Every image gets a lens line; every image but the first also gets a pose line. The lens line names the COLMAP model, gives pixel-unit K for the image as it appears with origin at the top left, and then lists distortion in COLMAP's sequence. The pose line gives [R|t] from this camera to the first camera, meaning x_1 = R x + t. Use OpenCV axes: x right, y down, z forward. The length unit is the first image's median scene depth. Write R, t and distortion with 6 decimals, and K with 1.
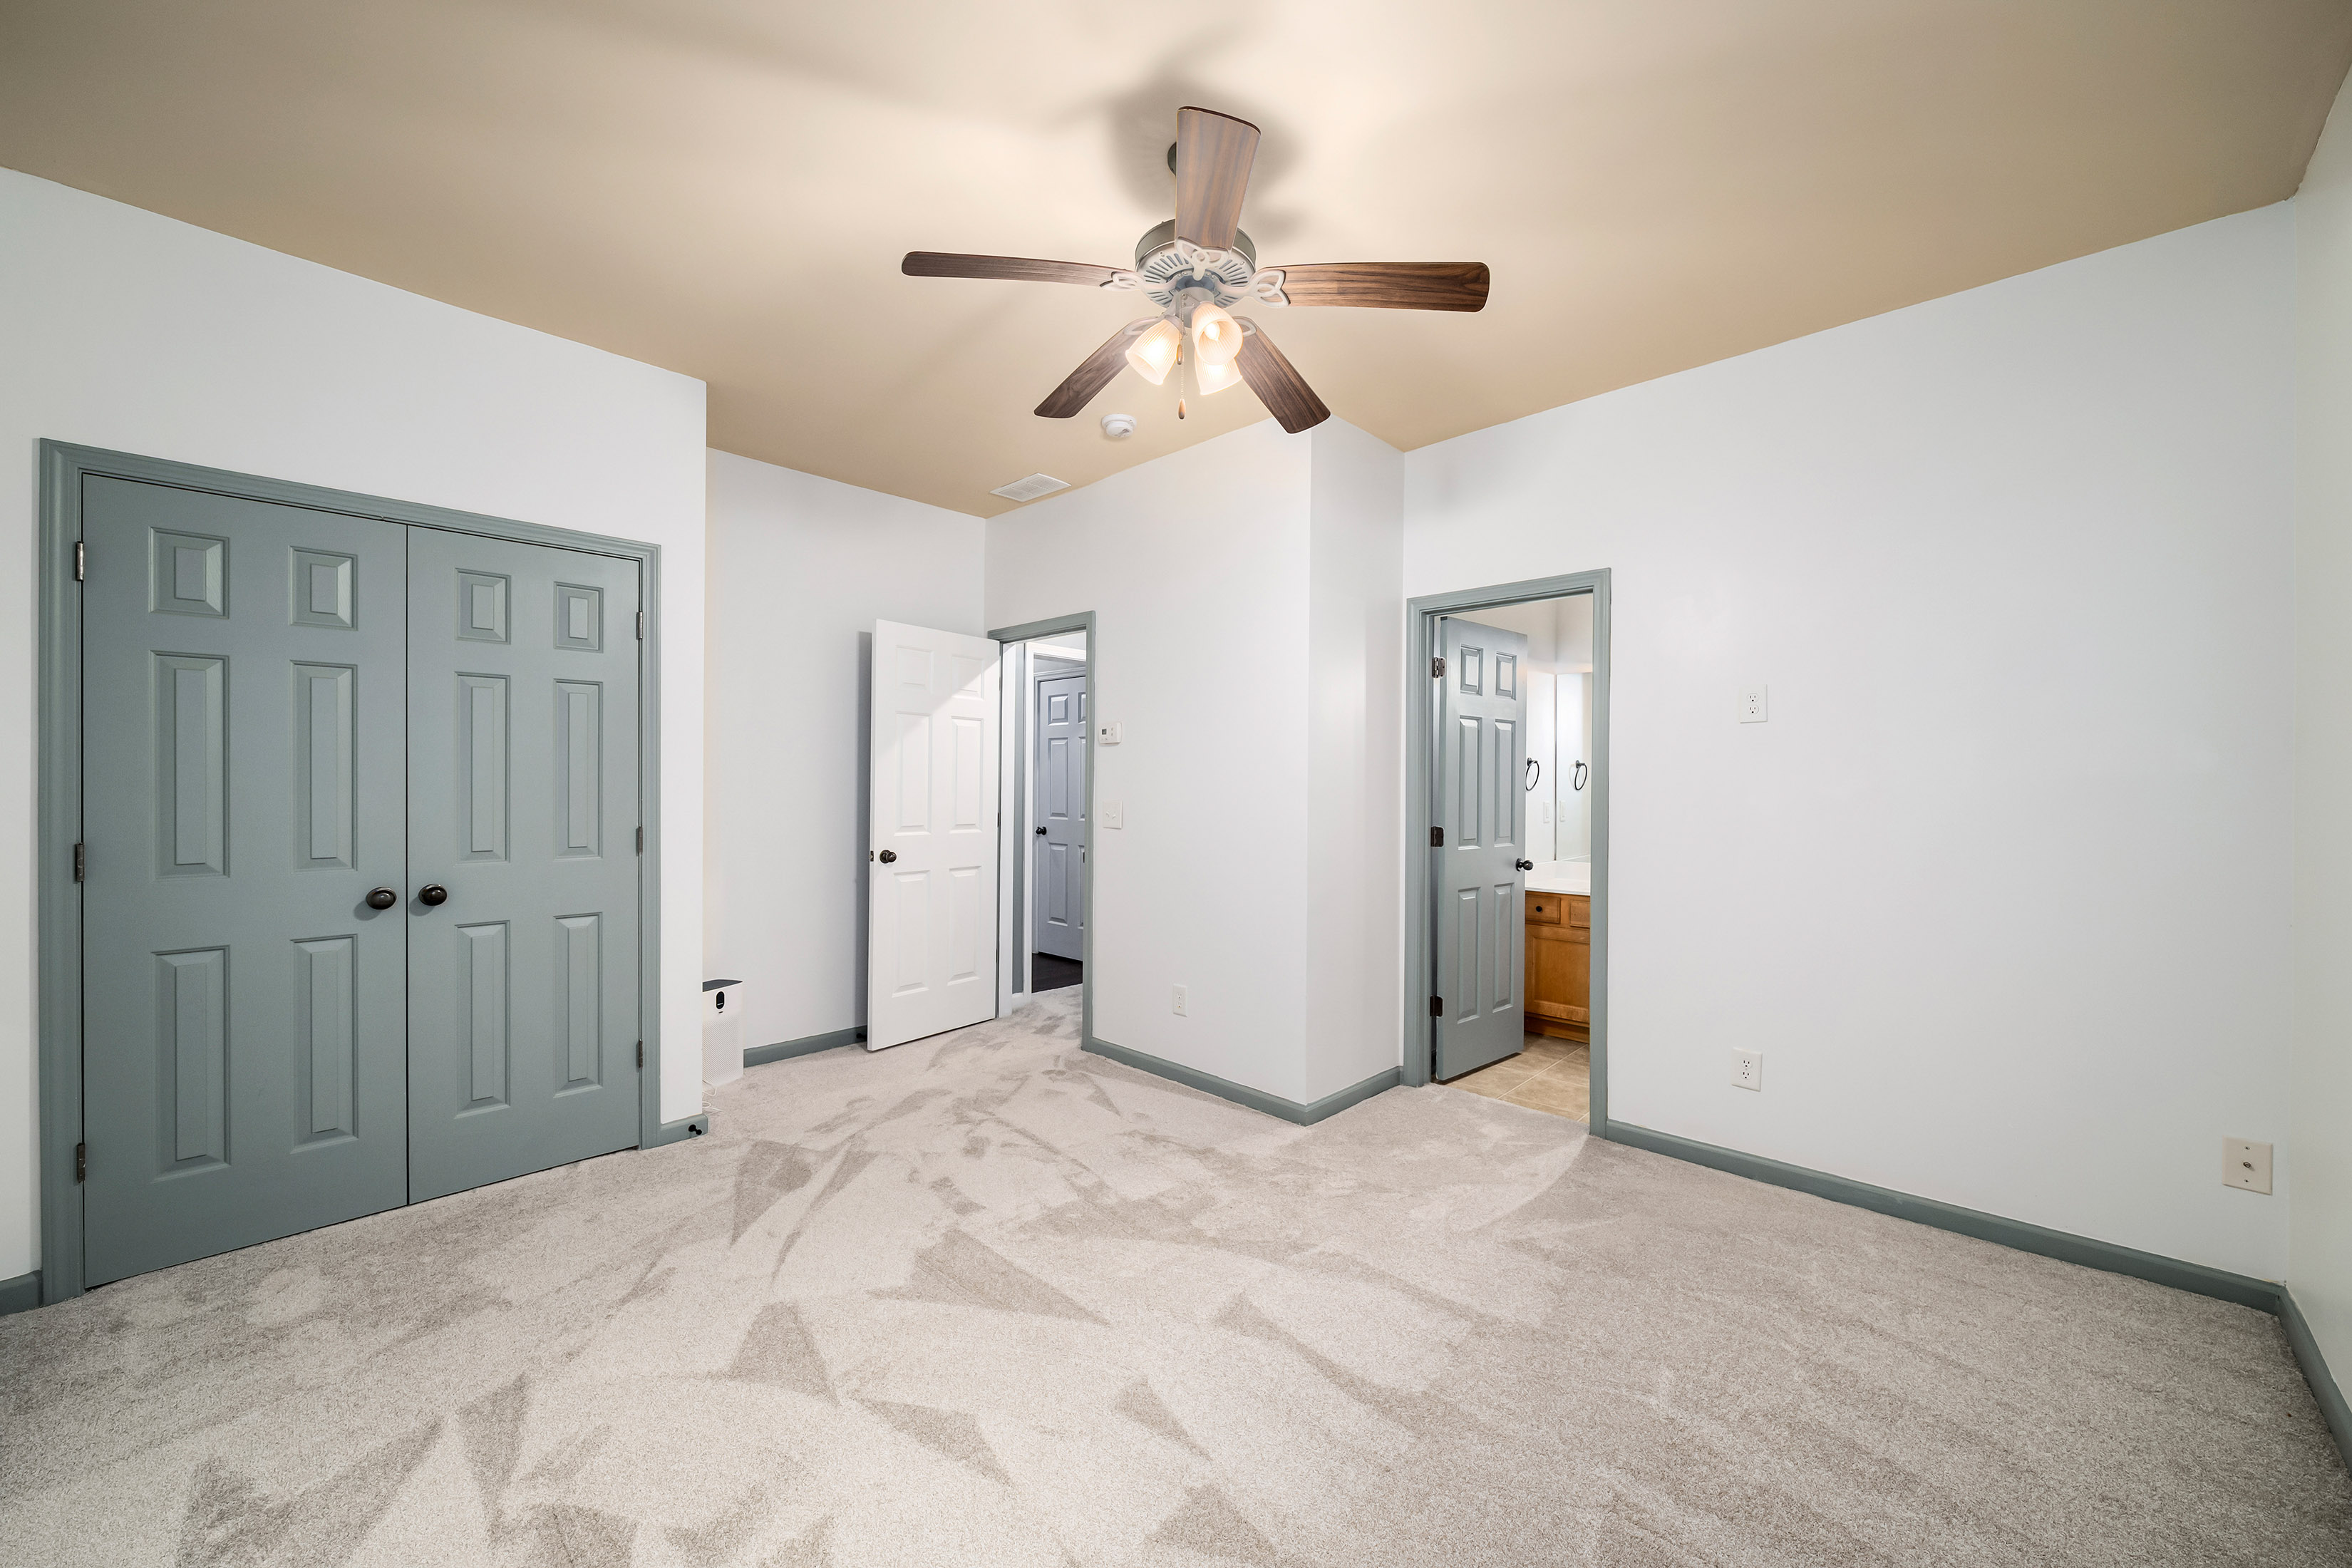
lens RADIAL K [[882.3, 0, 1176.0], [0, 882.3, 784.0], [0, 0, 1]] dist [0.000461, 0.000048]
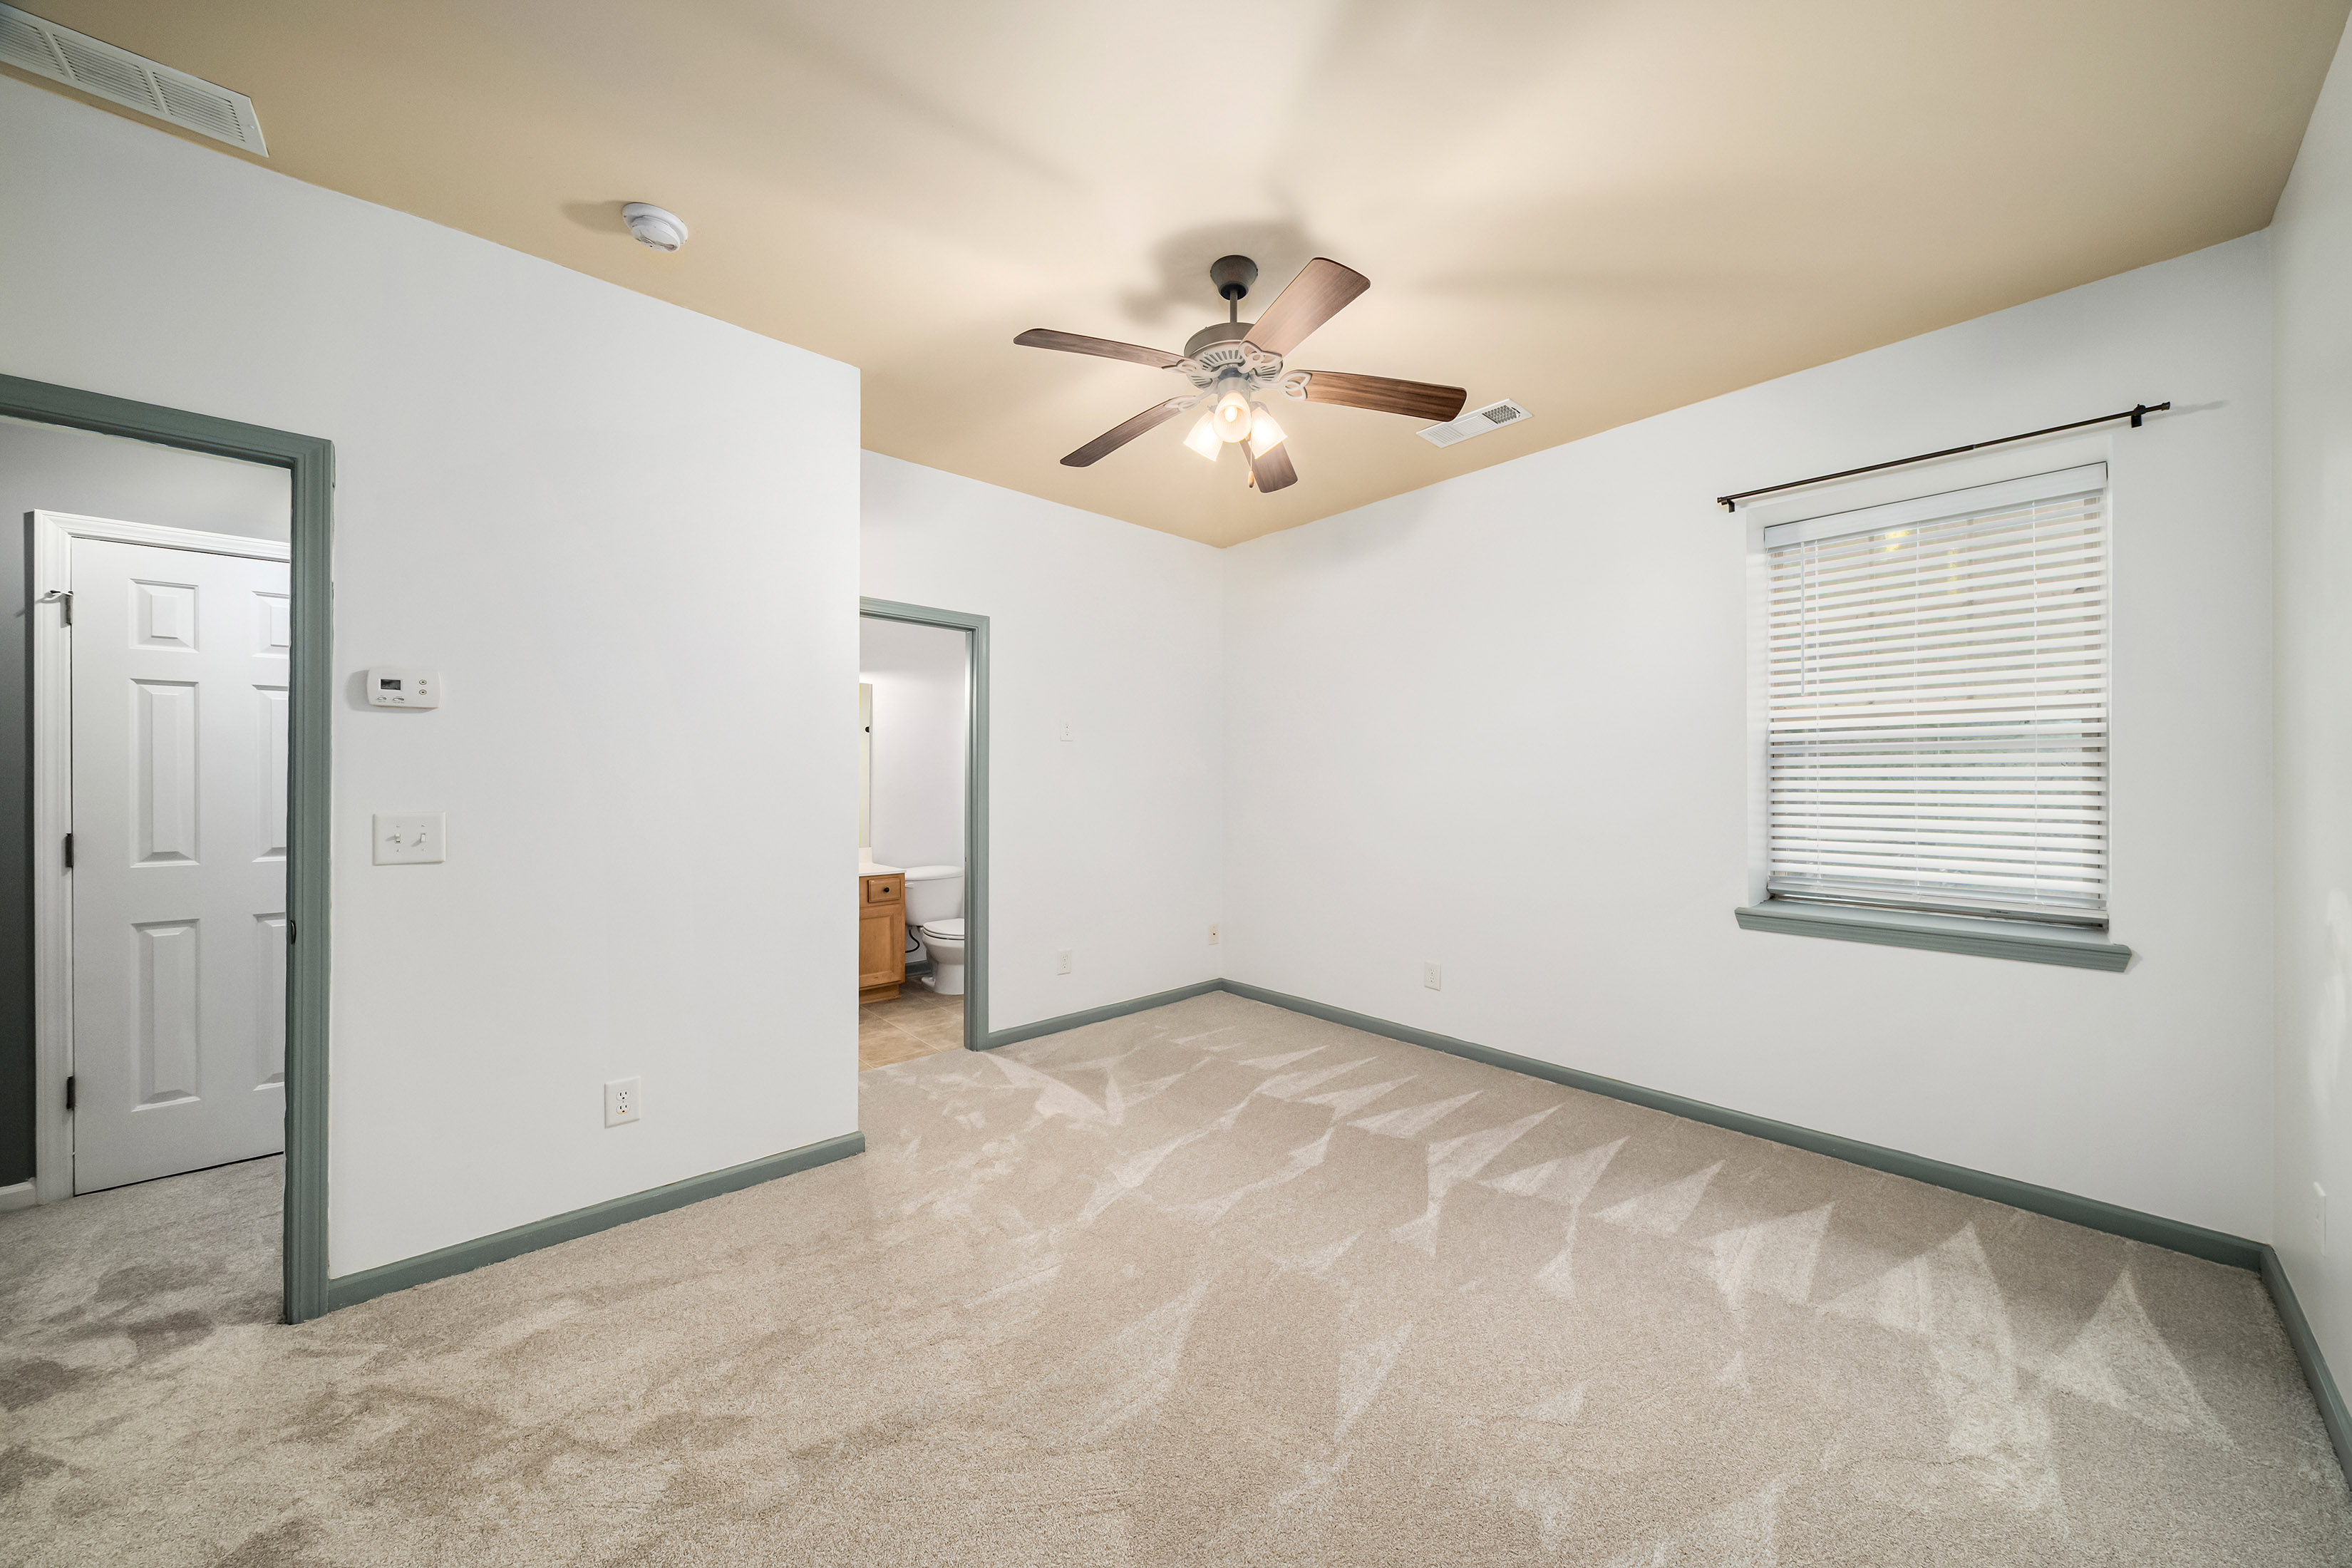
lens RADIAL K [[809.6, 0, 1176.5], [0, 809.6, 776.1], [0, 0, 1]] dist [-0.000990, -0.000042]
pose [[0.058626, 0.004602, 0.998269, -0.701747], [0.006547, 0.999966, -0.004994, 0.003137], [-0.998259, 0.006829, 0.058593, 0.644491]]
